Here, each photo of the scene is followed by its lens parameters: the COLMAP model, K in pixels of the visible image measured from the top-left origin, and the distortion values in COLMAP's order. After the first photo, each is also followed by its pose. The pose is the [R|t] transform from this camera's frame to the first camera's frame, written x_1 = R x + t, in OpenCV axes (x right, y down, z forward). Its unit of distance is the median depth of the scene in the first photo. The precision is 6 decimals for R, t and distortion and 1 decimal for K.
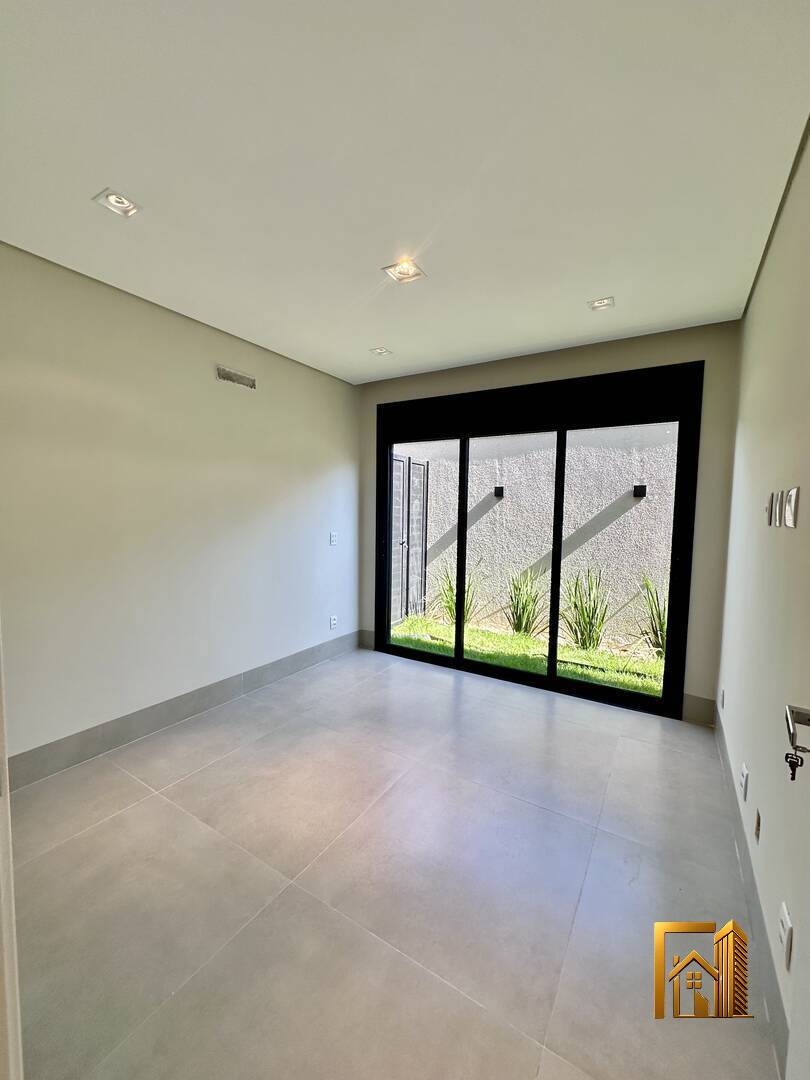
lens RADIAL K [[429.3, 0, 424.7], [0, 429.3, 533.9], [0, 0, 1]] dist [-0.002453, 0.000611]
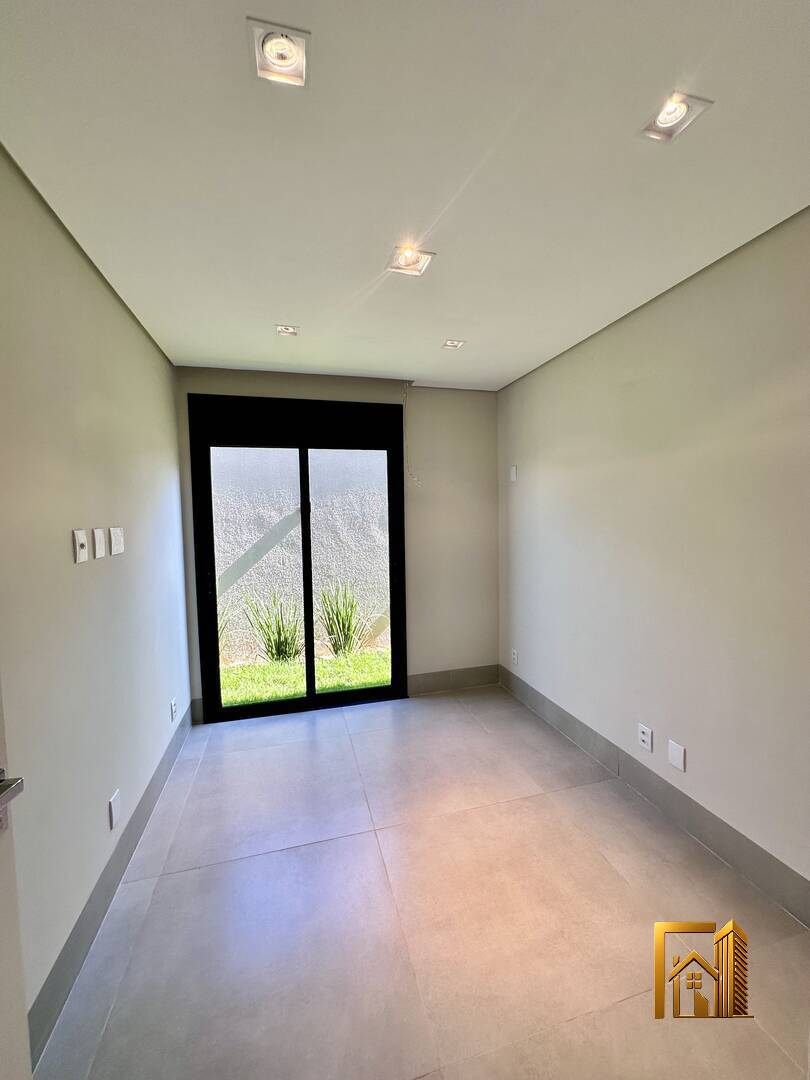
lens RADIAL K [[429.3, 0, 411.2], [0, 429.3, 538.5], [0, 0, 1]] dist [-0.002453, 0.000611]
pose [[0.704863, -0.056997, 0.707050, -0.224446], [0.080634, 0.996744, -0.000034, -0.010351], [-0.704746, 0.057036, 0.707164, 0.128252]]
